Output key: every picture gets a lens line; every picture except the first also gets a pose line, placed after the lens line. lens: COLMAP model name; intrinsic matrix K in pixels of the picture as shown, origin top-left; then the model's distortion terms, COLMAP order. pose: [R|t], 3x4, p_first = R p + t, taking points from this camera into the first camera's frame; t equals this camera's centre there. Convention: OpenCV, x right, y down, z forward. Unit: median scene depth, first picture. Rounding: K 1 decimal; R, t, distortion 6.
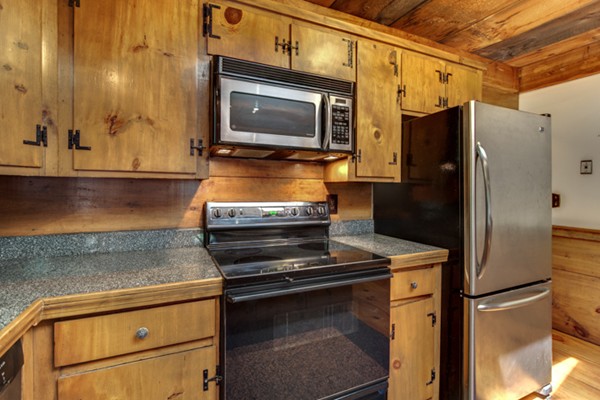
lens RADIAL K [[283.3, 0, 300.2], [0, 283.3, 194.8], [0, 0, 1]] dist [-0.009593, 0.000559]
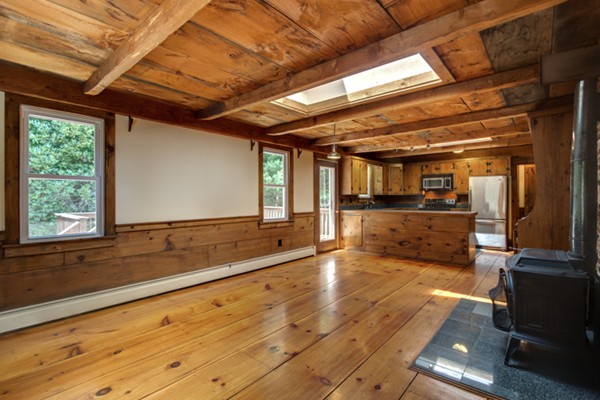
lens RADIAL K [[283.3, 0, 300.2], [0, 283.3, 198.6], [0, 0, 1]] dist [-0.009593, 0.000559]
pose [[0.415154, -0.001030, -0.909750, 3.656776], [-0.012914, 0.999892, -0.007026, 0.090814], [0.909659, 0.014666, 0.415096, -3.464585]]
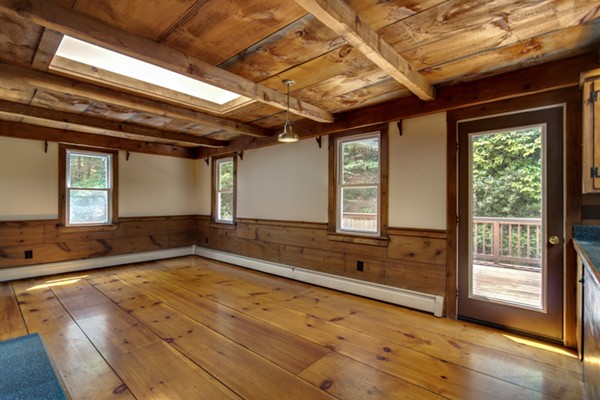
lens RADIAL K [[283.3, 0, 295.1], [0, 283.3, 202.8], [0, 0, 1]] dist [-0.009593, 0.000559]
pose [[-0.919707, -0.008266, -0.392517, 1.804626], [-0.014793, 0.999798, 0.013606, 0.038993], [0.392326, 0.018320, -0.919644, -0.107341]]
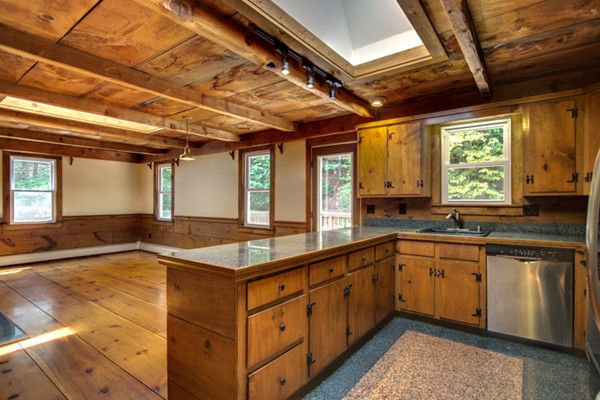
lens RADIAL K [[298.0, 0, 313.9], [0, 298.0, 203.7], [0, 0, 1]] dist [-0.004532, 0.000191]
pose [[-0.866078, -0.003153, -0.499898, 1.469520], [-0.014791, 0.999704, 0.019322, -0.004995], [0.499689, 0.024128, -0.865869, 1.179015]]
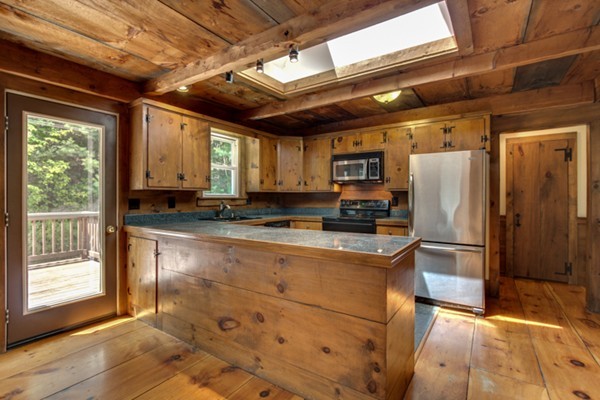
lens RADIAL K [[283.3, 0, 298.5], [0, 283.3, 195.6], [0, 0, 1]] dist [-0.009593, 0.000559]
pose [[0.513492, -0.007566, -0.858061, 2.058928], [-0.014487, 0.999742, -0.017485, 0.045777], [0.857972, 0.021409, 0.513250, -0.924045]]
